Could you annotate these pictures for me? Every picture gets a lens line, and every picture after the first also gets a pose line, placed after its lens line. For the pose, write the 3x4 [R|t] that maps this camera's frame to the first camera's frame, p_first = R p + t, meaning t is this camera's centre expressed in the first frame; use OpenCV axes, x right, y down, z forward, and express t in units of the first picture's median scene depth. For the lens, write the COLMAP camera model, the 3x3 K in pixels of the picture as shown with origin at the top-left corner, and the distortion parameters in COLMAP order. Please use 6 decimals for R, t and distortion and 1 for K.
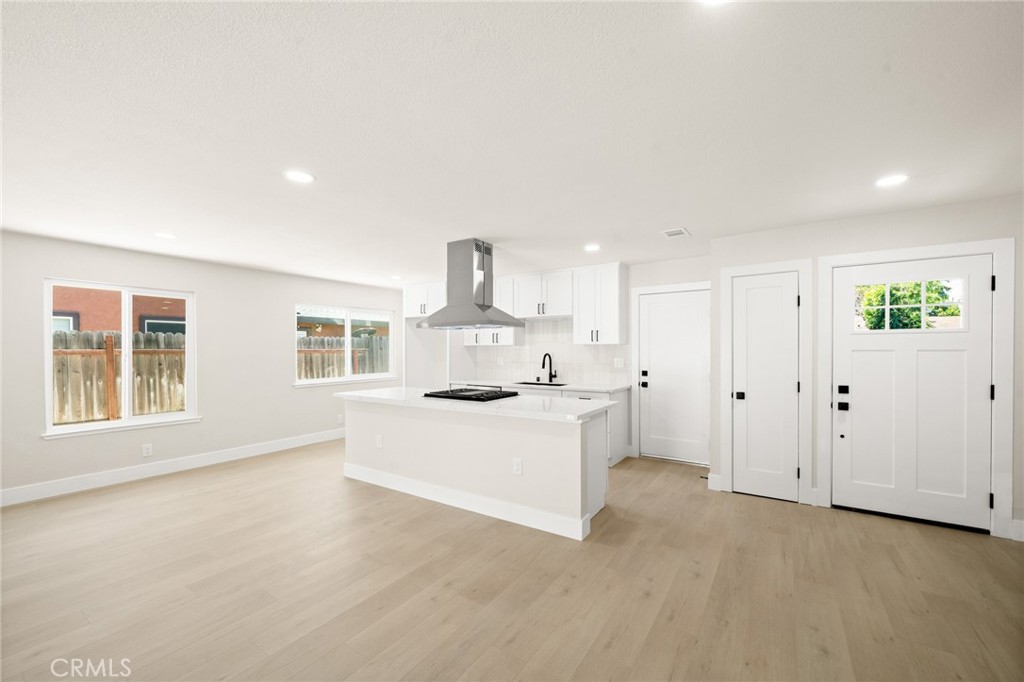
lens RADIAL K [[407.0, 0, 508.7], [0, 407.0, 353.4], [0, 0, 1]] dist [-0.001742, -0.000303]
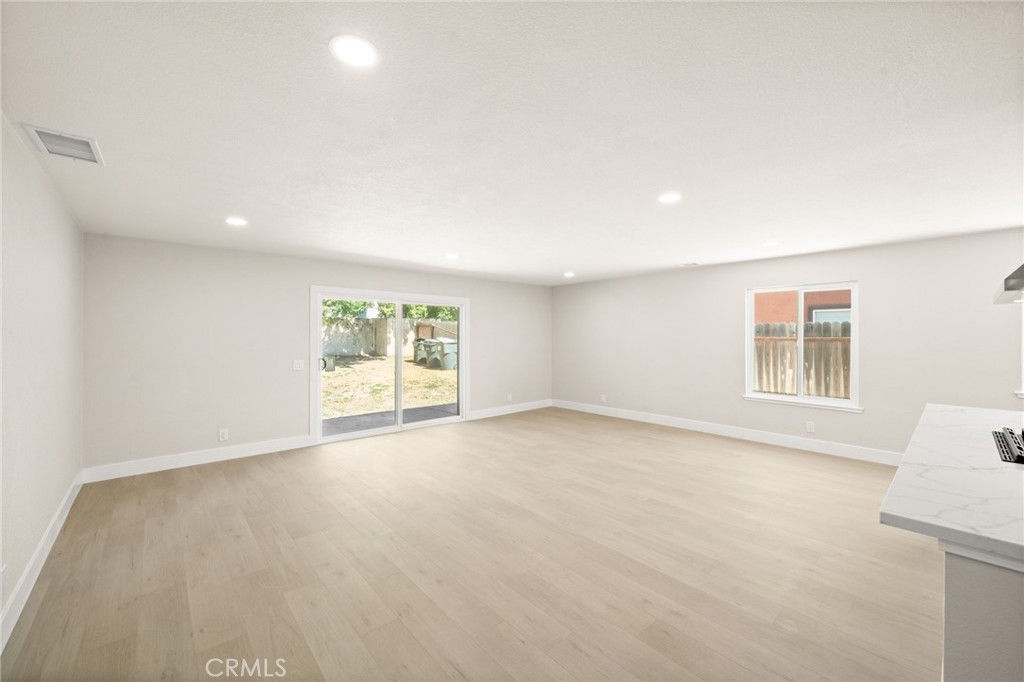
lens RADIAL K [[405.9, 0, 512.0], [0, 405.9, 341.0], [0, 0, 1]] dist [-0.000217, -0.000100]
pose [[-0.254775, 0.014672, -0.966889, 0.402574], [-0.006421, 0.999837, 0.016864, -0.015386], [0.966979, 0.010505, -0.254639, 0.453433]]
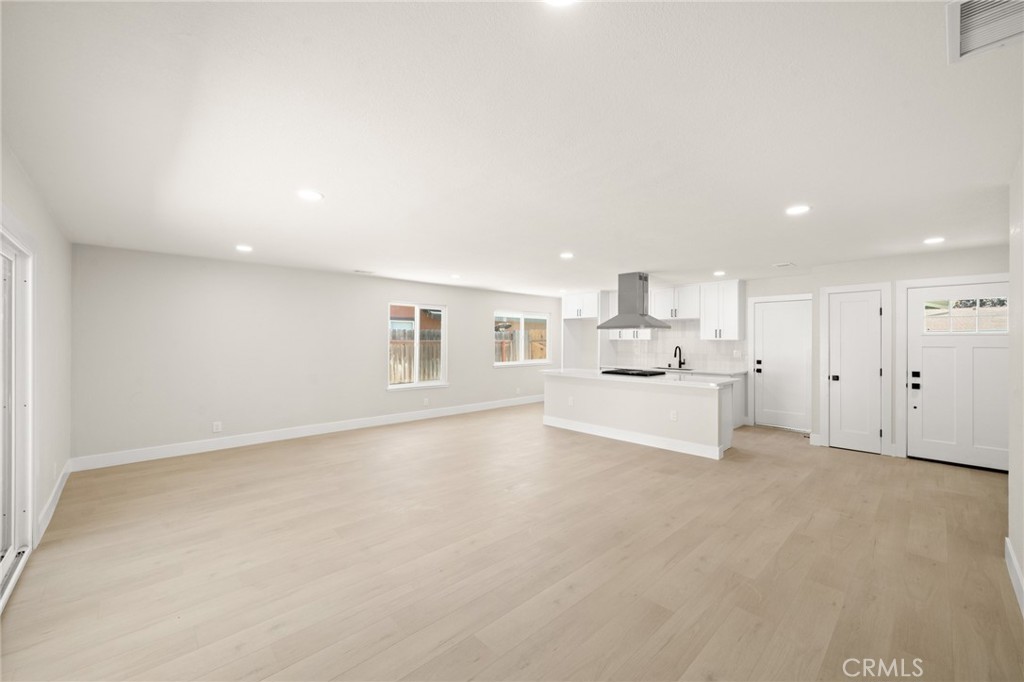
lens RADIAL K [[402.7, 0, 510.9], [0, 402.7, 339.8], [0, 0, 1]] dist [-0.001137, -0.000496]
pose [[0.975835, 0.007611, -0.218375, -0.186055], [-0.010107, 0.999896, -0.010314, -0.002130], [0.218274, 0.012272, 0.975810, -0.504716]]
